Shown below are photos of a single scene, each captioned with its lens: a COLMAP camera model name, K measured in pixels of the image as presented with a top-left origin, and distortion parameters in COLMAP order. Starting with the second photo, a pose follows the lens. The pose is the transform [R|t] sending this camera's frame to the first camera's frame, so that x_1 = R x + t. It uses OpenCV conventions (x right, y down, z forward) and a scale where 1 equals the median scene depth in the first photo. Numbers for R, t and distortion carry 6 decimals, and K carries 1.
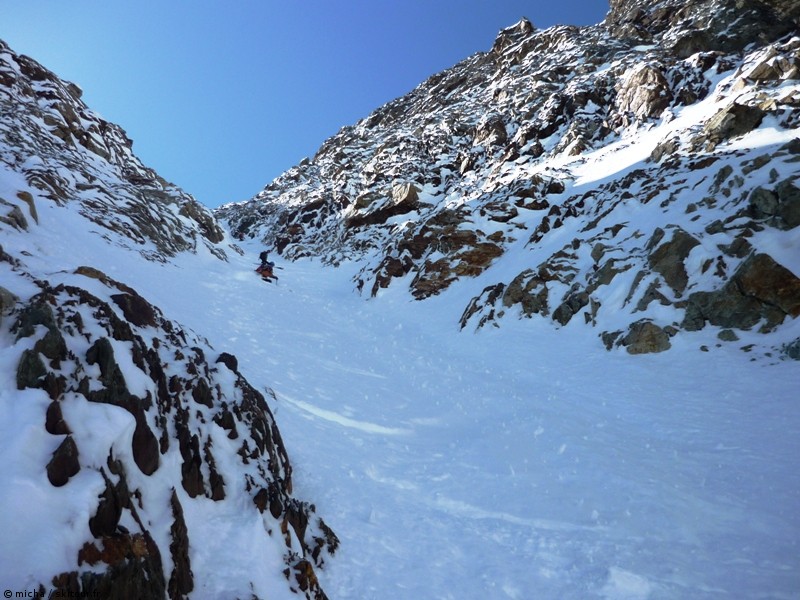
lens RADIAL K [[787.3, 0, 400.0], [0, 787.3, 300.0], [0, 0, 1]] dist [-0.068359, 0.033883]
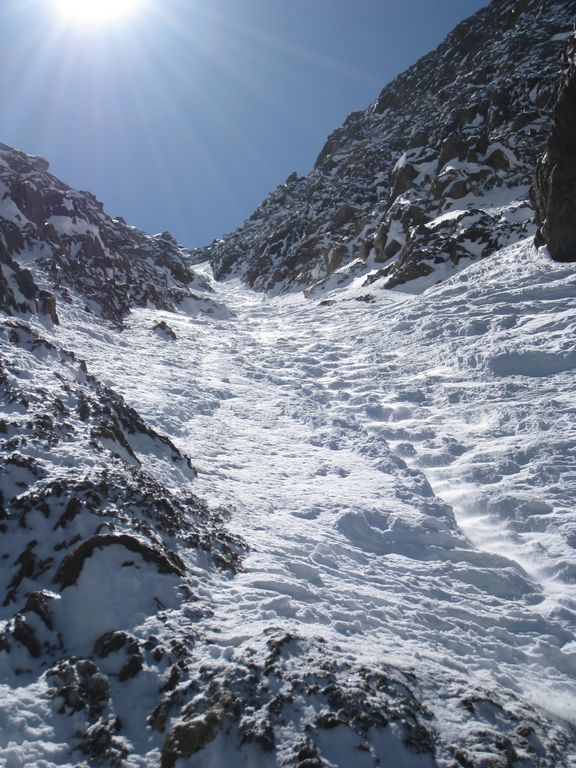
lens RADIAL K [[1447.6, 0, 288.0], [0, 1447.6, 384.0], [0, 0, 1]] dist [-0.146151, 0.170358]
pose [[0.970717, -0.139894, -0.195292, 0.251973], [0.140826, 0.989992, -0.009175, 0.093610], [0.194621, -0.018596, 0.980702, -0.885177]]
